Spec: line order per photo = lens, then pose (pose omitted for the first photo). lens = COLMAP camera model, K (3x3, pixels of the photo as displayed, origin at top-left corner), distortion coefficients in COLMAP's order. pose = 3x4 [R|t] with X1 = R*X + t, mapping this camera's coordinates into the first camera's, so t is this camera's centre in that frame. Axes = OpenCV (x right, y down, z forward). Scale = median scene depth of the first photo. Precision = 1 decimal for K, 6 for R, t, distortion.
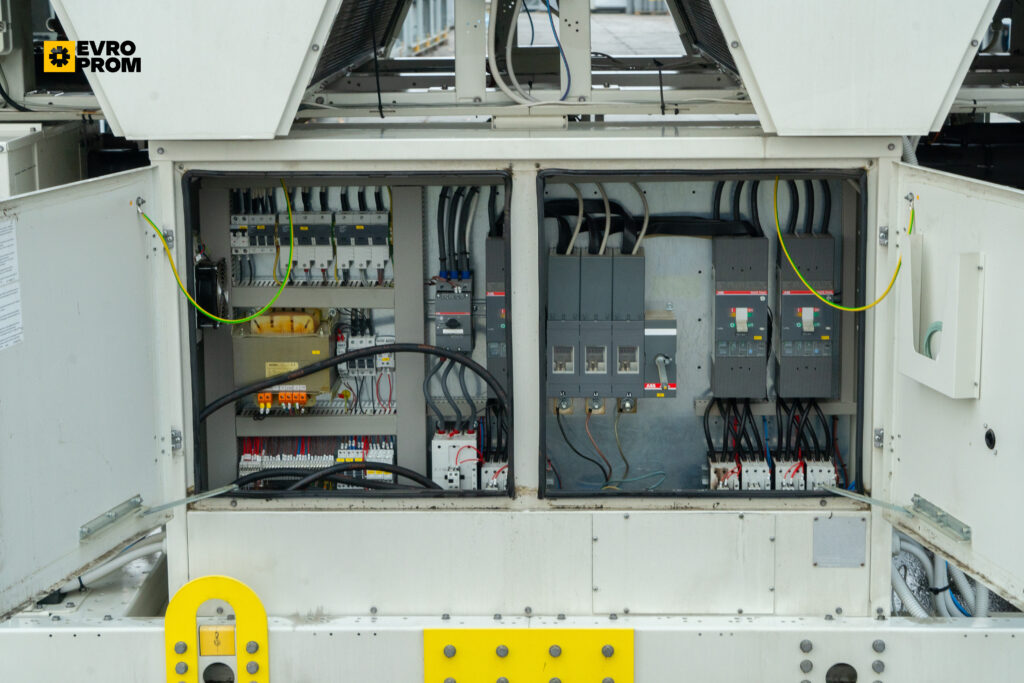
lens RADIAL K [[2050.3, 0, 512.0], [0, 2050.3, 341.5], [0, 0, 1]] dist [0.134678, -0.007187]
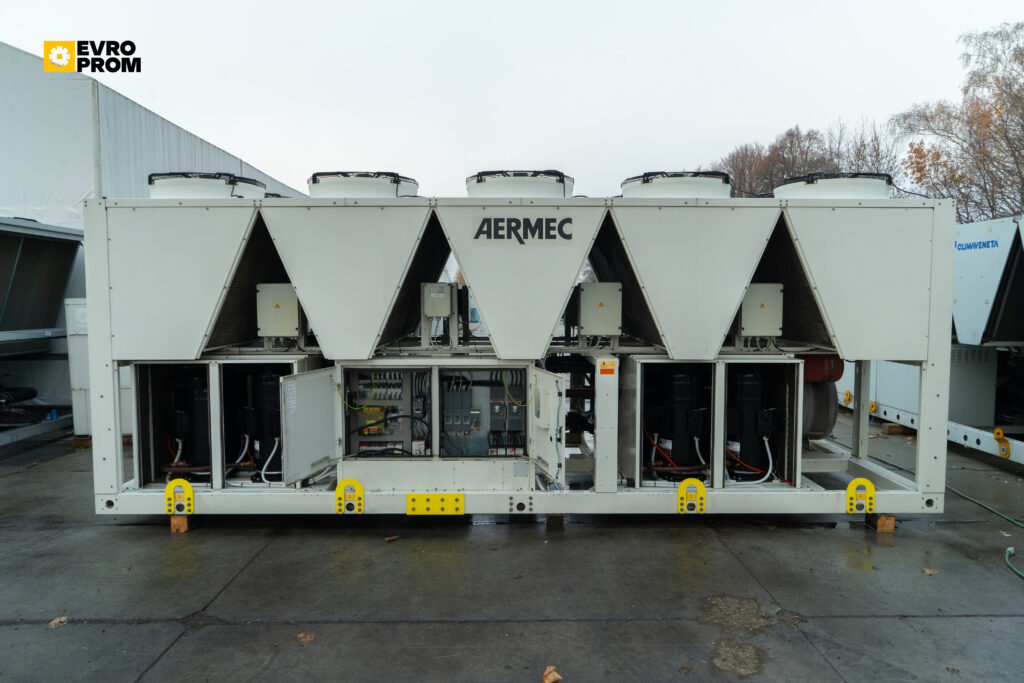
lens RADIAL K [[683.0, 0, 511.1], [0, 683.0, 357.7], [0, 0, 1]] dist [0.000422, -0.000264]
pose [[0.999761, 0.004665, 0.021369, 0.109736], [-0.002484, 0.994887, -0.100964, 0.021268], [-0.021731, 0.100887, 0.994661, -0.219174]]
